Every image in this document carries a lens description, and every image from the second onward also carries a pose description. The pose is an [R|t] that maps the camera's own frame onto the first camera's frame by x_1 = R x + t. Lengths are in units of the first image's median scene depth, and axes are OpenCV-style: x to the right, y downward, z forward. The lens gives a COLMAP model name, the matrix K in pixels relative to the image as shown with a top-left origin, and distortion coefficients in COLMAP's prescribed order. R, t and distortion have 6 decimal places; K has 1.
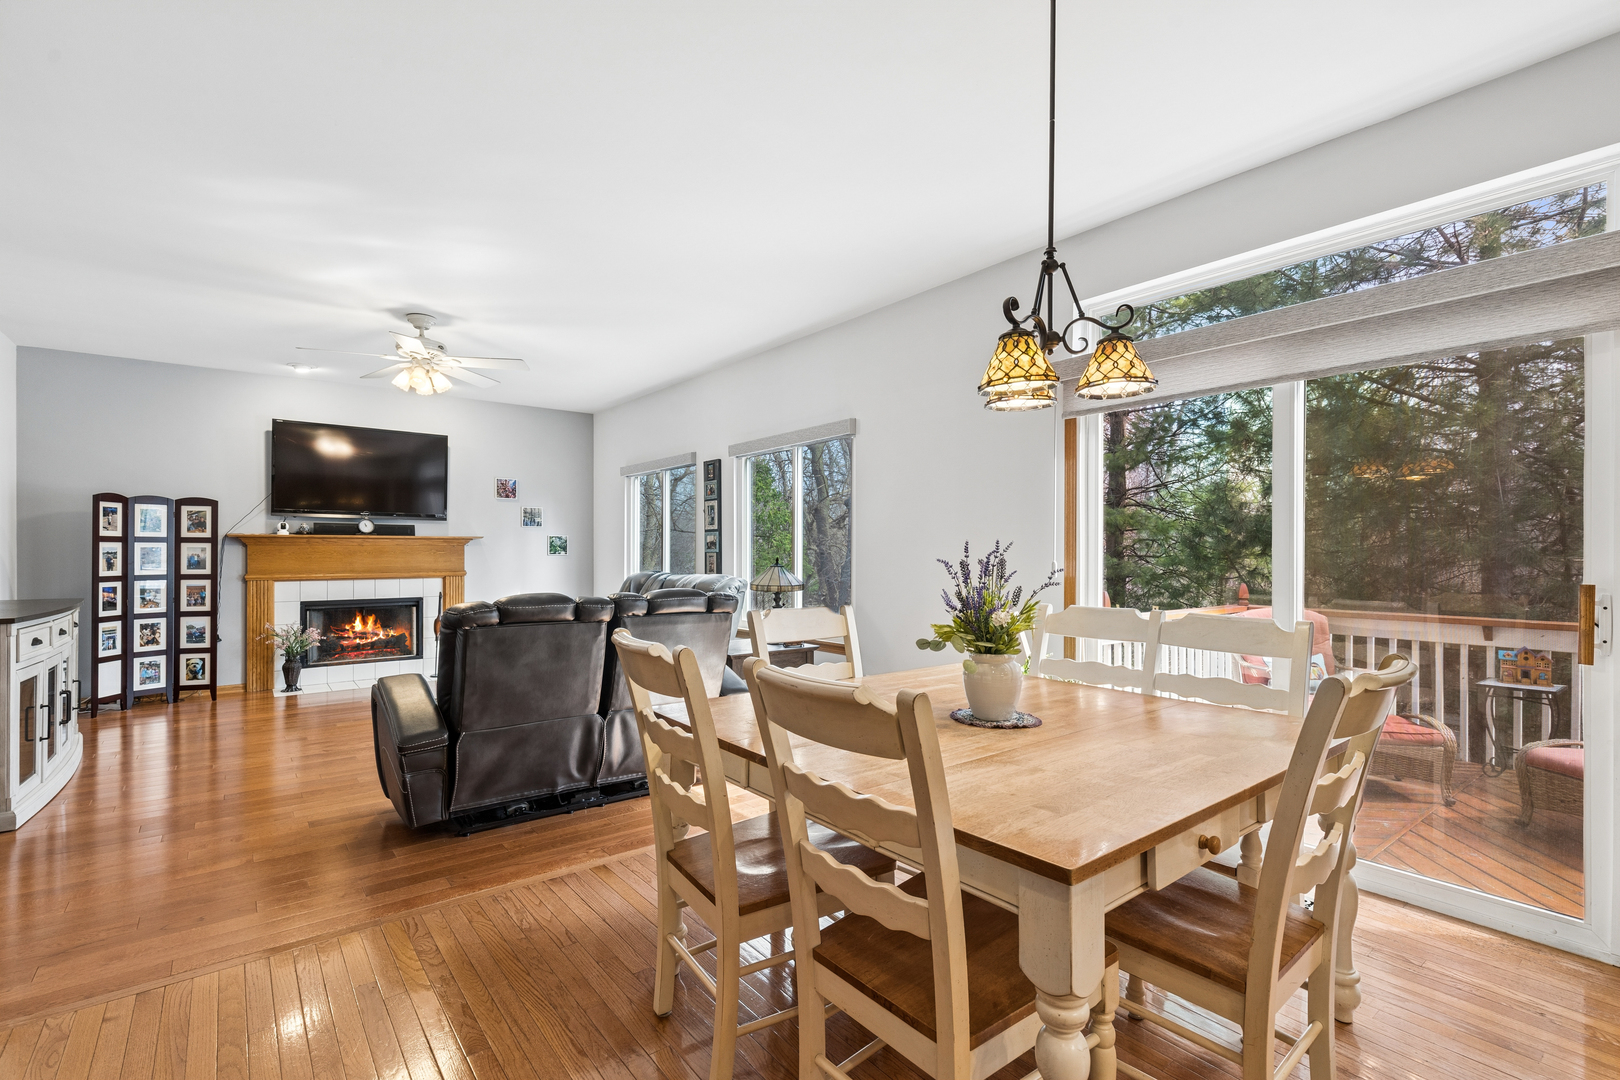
lens RADIAL K [[736.4, 0, 808.1], [0, 736.4, 550.6], [0, 0, 1]] dist [0.007493, 0.002557]
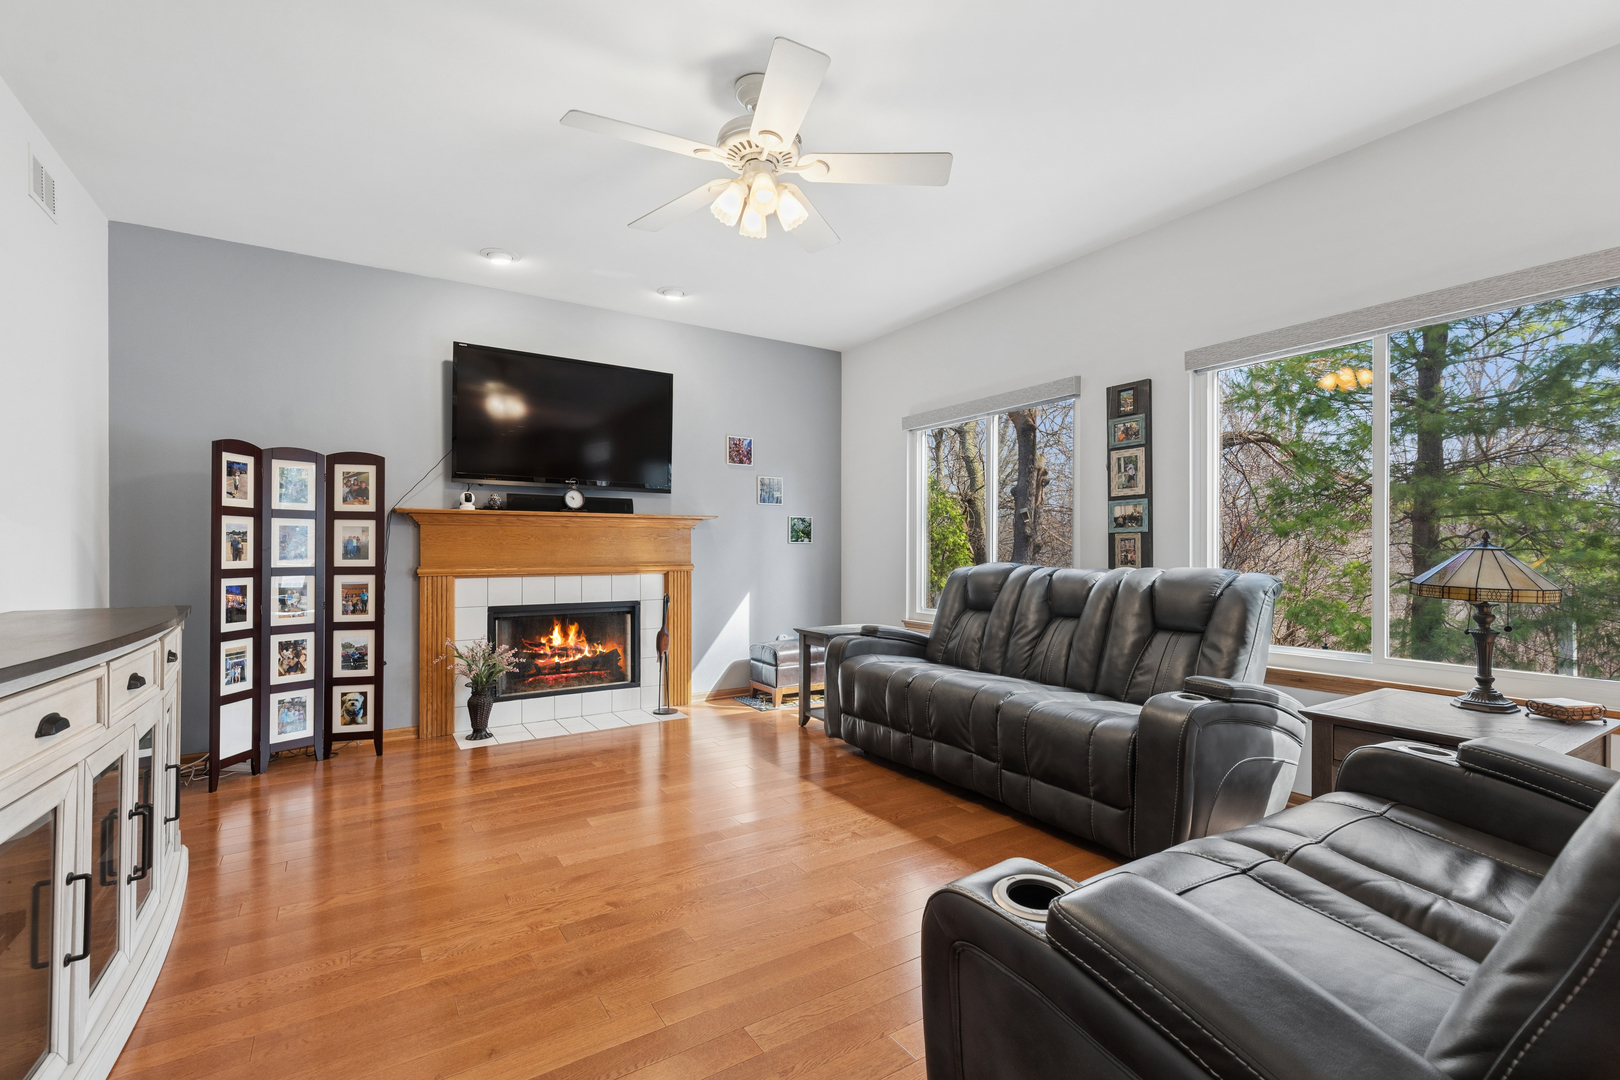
lens RADIAL K [[736.4, 0, 819.3], [0, 736.4, 546.2], [0, 0, 1]] dist [0.007493, 0.002557]
pose [[0.995398, -0.001130, -0.095817, -0.334435], [0.000832, 0.999995, -0.003151, 0.015632], [0.095820, 0.003056, 0.995394, 0.364542]]
